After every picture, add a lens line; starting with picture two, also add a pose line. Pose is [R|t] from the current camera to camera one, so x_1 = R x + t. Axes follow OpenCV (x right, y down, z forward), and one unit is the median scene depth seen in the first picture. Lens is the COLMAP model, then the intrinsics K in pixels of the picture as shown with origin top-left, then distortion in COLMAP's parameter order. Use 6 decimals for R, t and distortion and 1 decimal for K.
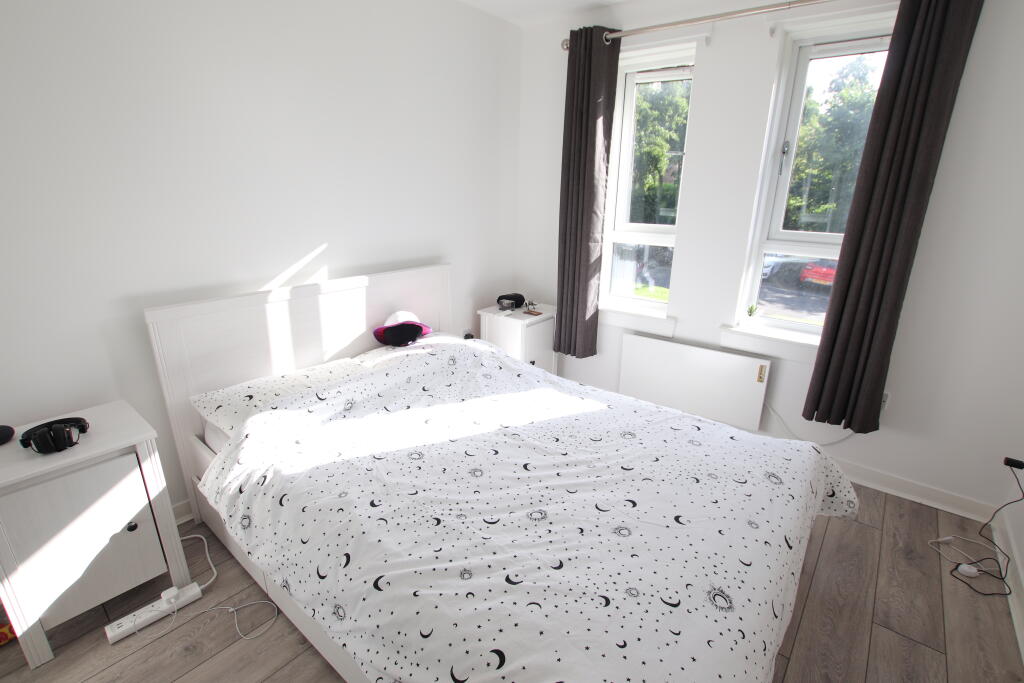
lens RADIAL K [[472.9, 0, 512.0], [0, 472.9, 341.5], [0, 0, 1]] dist [-0.038233, -0.000044]
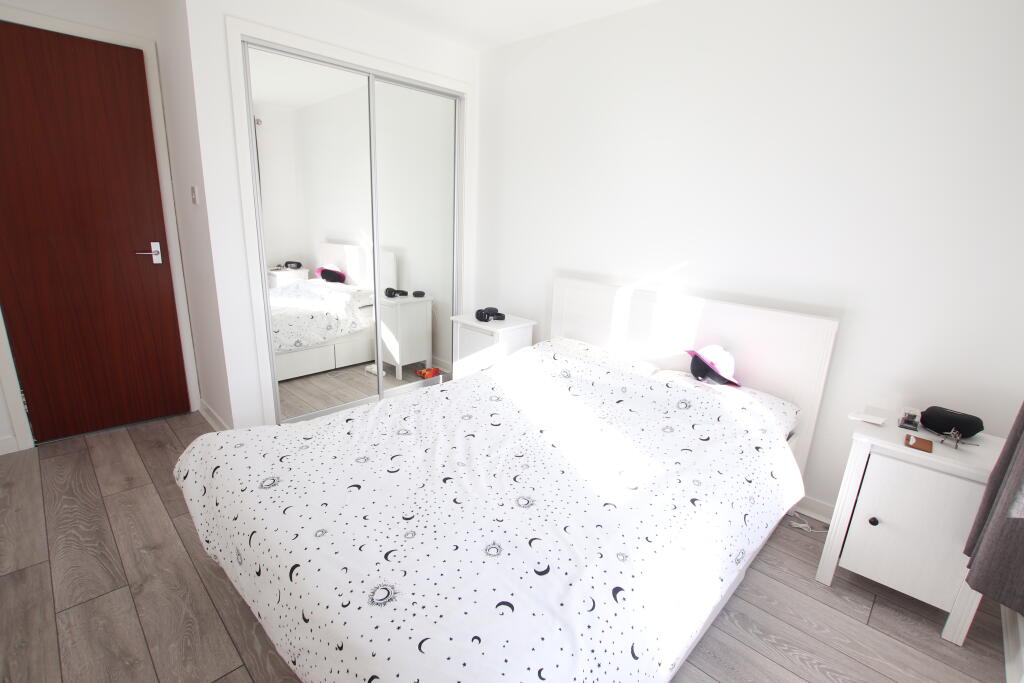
lens RADIAL K [[472.9, 0, 512.0], [0, 472.9, 341.5], [0, 0, 1]] dist [-0.038233, -0.000044]
pose [[-0.073773, 0.248478, -0.965824, 1.127848], [-0.347259, 0.901454, 0.258442, -0.284406], [0.934863, 0.354457, 0.019783, 1.046017]]
